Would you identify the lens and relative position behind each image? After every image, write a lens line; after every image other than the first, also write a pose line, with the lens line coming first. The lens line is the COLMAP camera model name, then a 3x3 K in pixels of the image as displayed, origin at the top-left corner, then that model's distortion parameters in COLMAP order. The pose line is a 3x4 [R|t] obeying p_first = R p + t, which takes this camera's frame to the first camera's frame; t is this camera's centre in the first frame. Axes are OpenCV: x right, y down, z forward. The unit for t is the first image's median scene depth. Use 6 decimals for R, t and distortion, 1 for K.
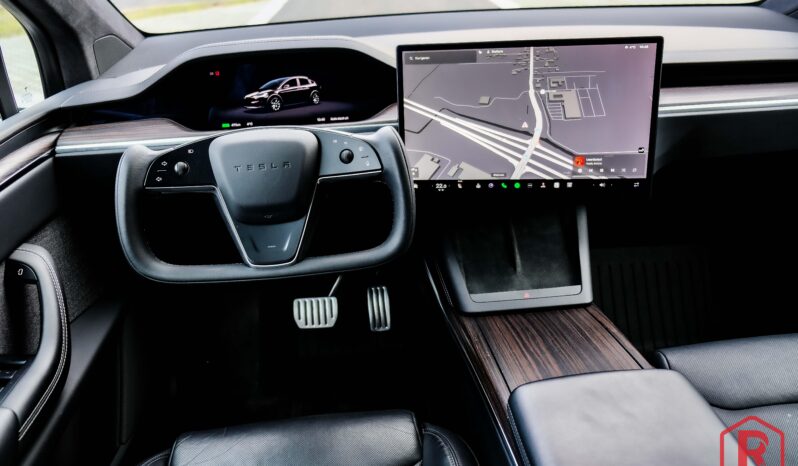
lens RADIAL K [[627.6, 0, 399.0], [0, 627.6, 233.0], [0, 0, 1]] dist [-0.042483, 0.052244]
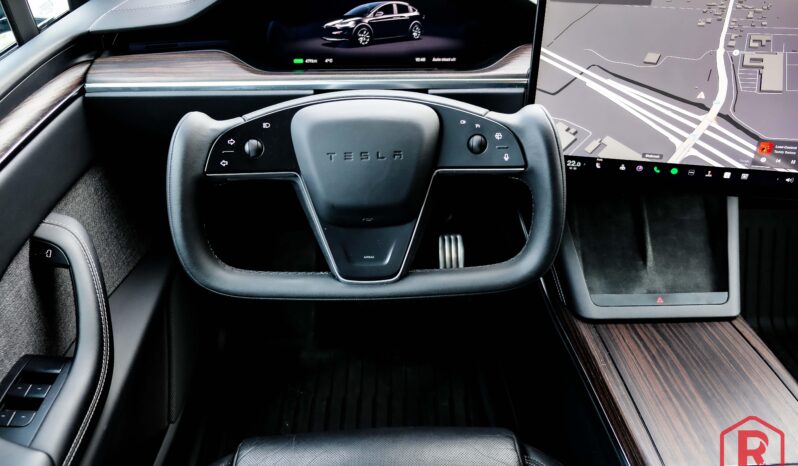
lens RADIAL K [[627.6, 0, 399.0], [0, 627.6, 233.0], [0, 0, 1]] dist [-0.042483, 0.052244]
pose [[0.997045, 0.068715, -0.034350, -0.120329], [-0.060565, 0.978166, 0.198803, -0.135698], [0.047261, -0.196135, 0.979437, 0.218438]]
